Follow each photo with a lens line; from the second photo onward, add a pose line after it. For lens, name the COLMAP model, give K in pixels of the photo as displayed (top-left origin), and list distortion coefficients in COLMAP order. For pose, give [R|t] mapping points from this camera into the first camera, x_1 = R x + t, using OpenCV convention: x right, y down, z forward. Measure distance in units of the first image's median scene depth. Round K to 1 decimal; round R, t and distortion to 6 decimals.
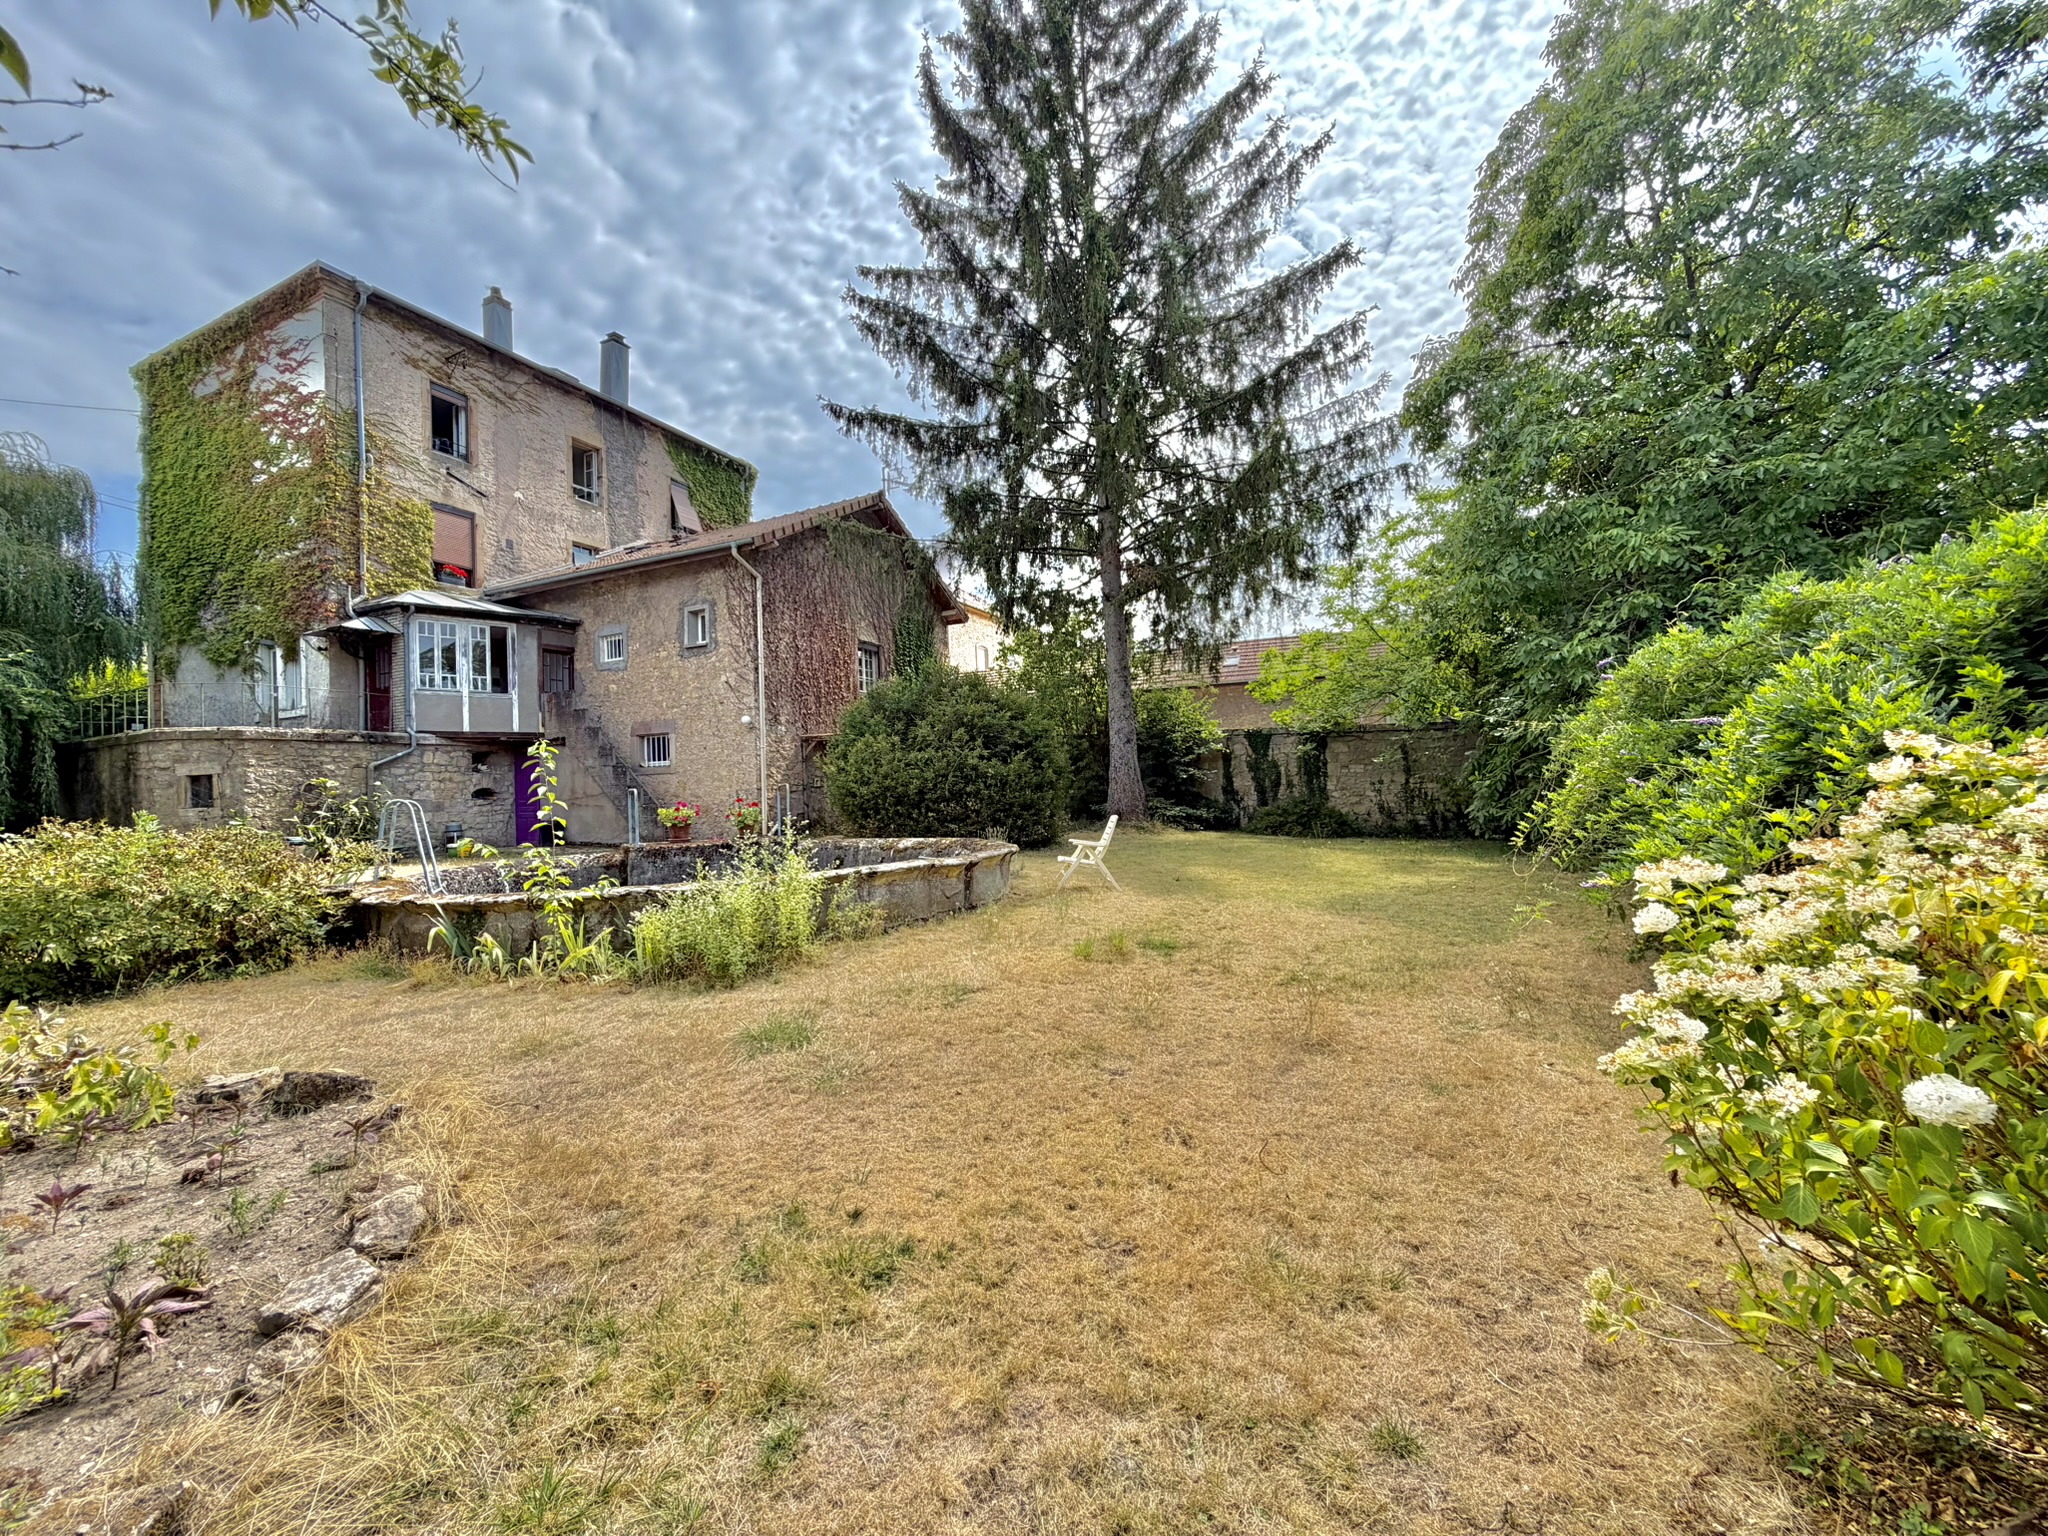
lens RADIAL K [[817.0, 0, 1039.0], [0, 817.0, 754.2], [0, 0, 1]] dist [-0.001661, 0.000164]
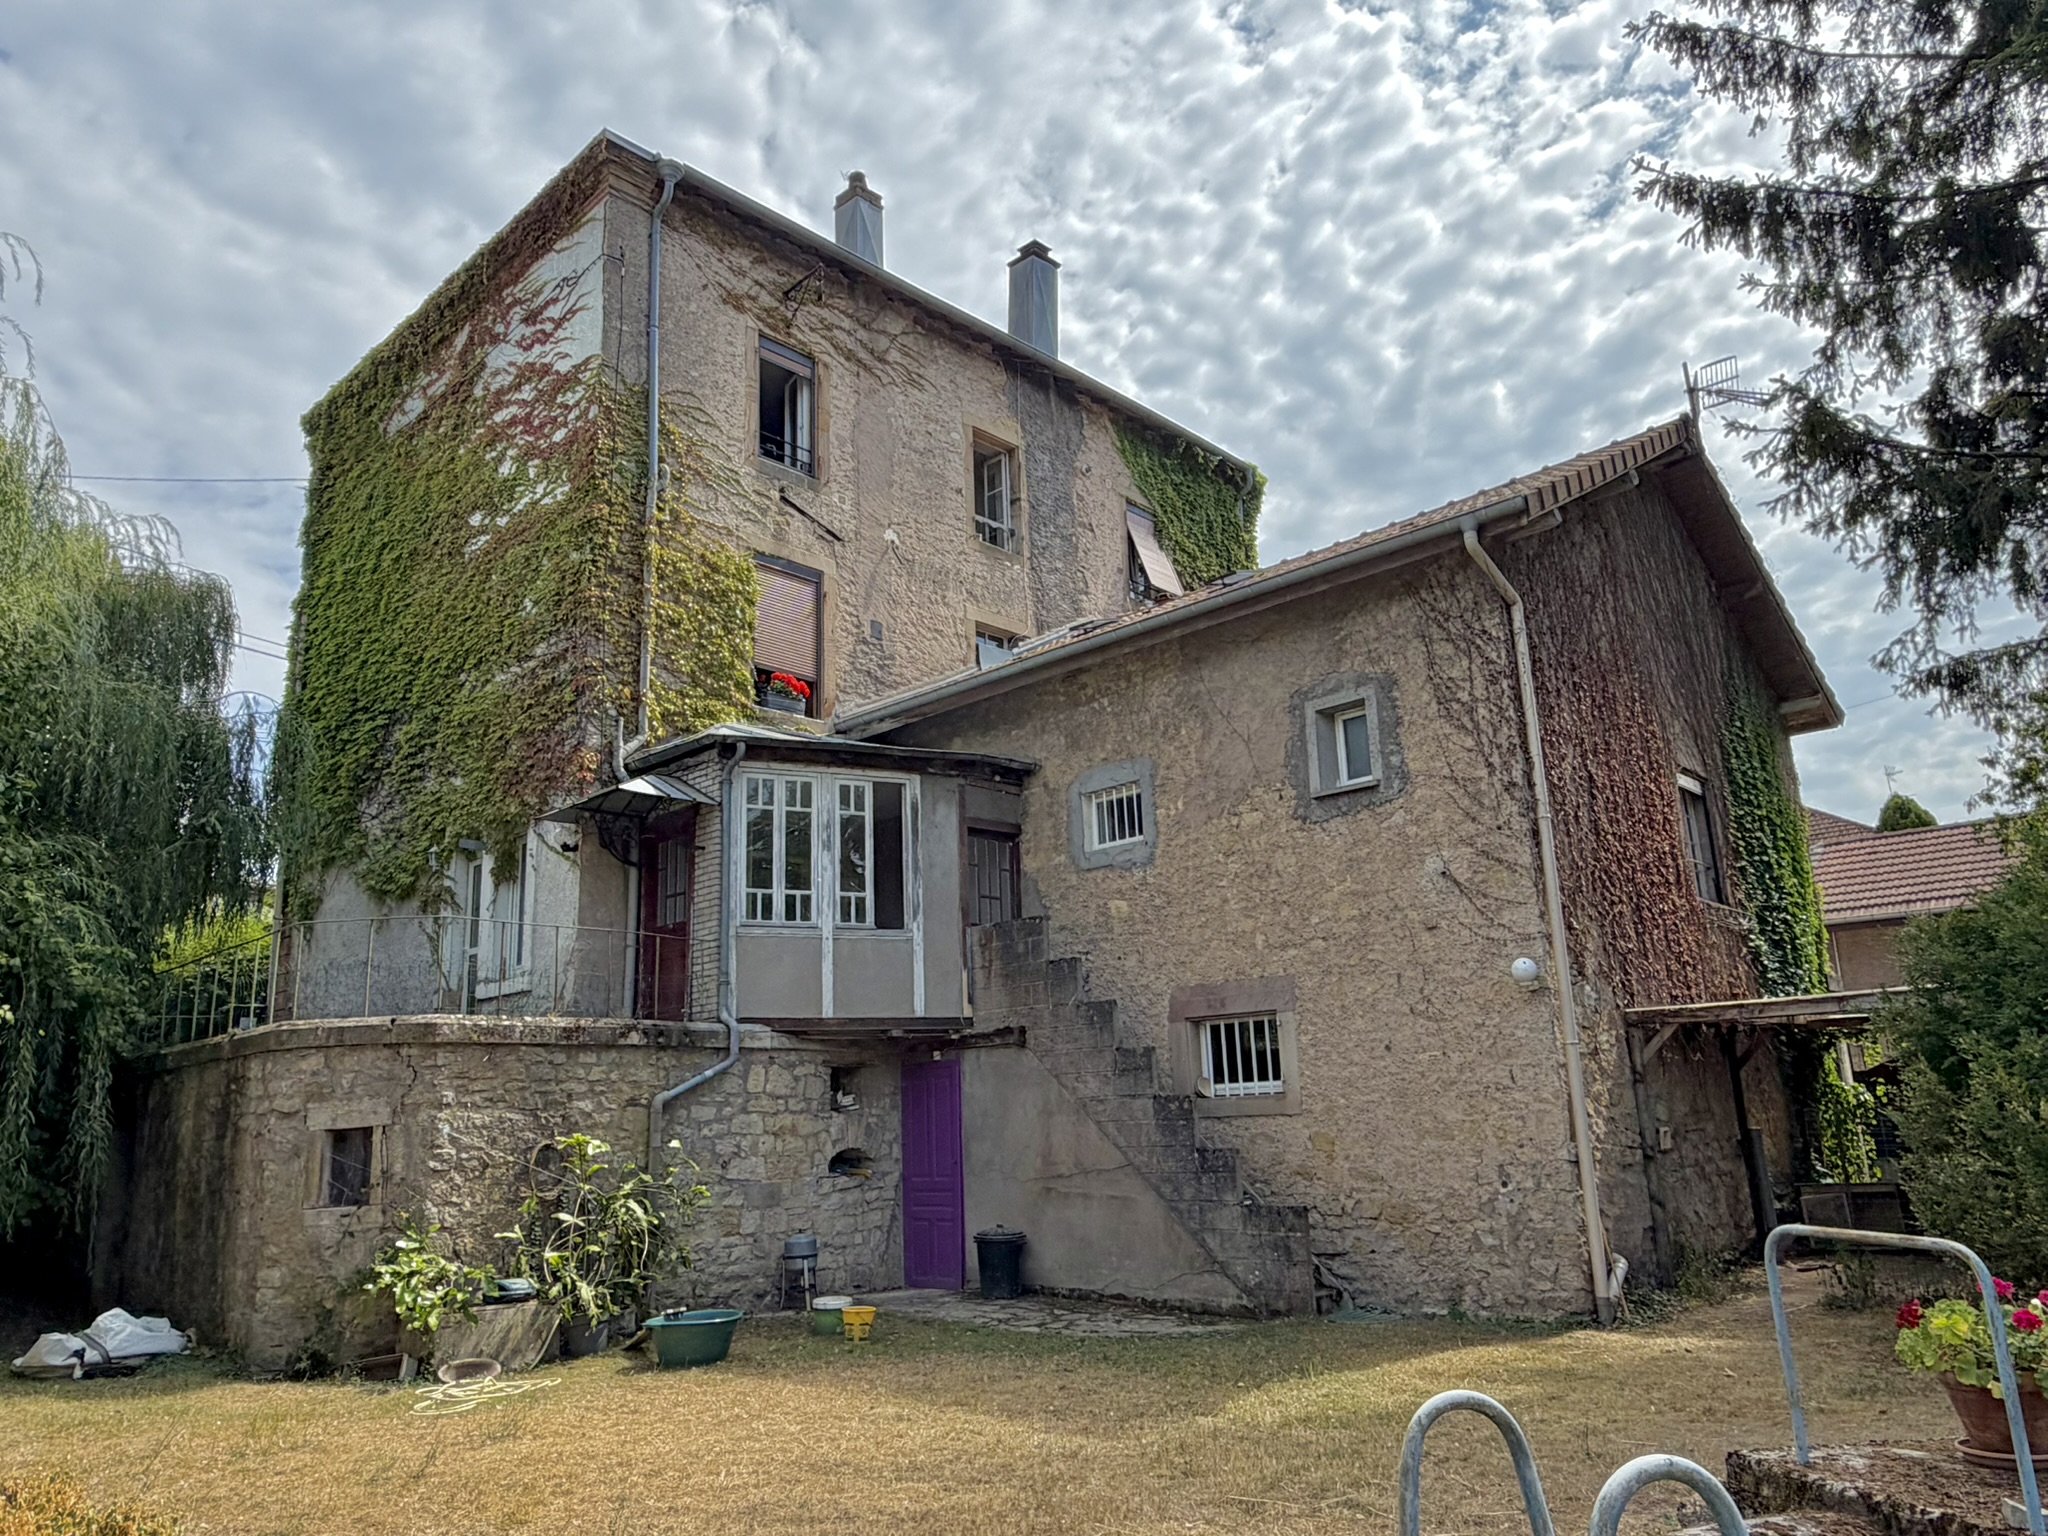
lens RADIAL K [[1329.6, 0, 1011.6], [0, 1329.6, 766.1], [0, 0, 1]] dist [0.004035, -0.001132]
pose [[0.949810, -0.078686, -0.302768, -0.374953], [0.013385, 0.977185, -0.211969, -0.006915], [0.312540, 0.197278, 0.929193, 0.332546]]
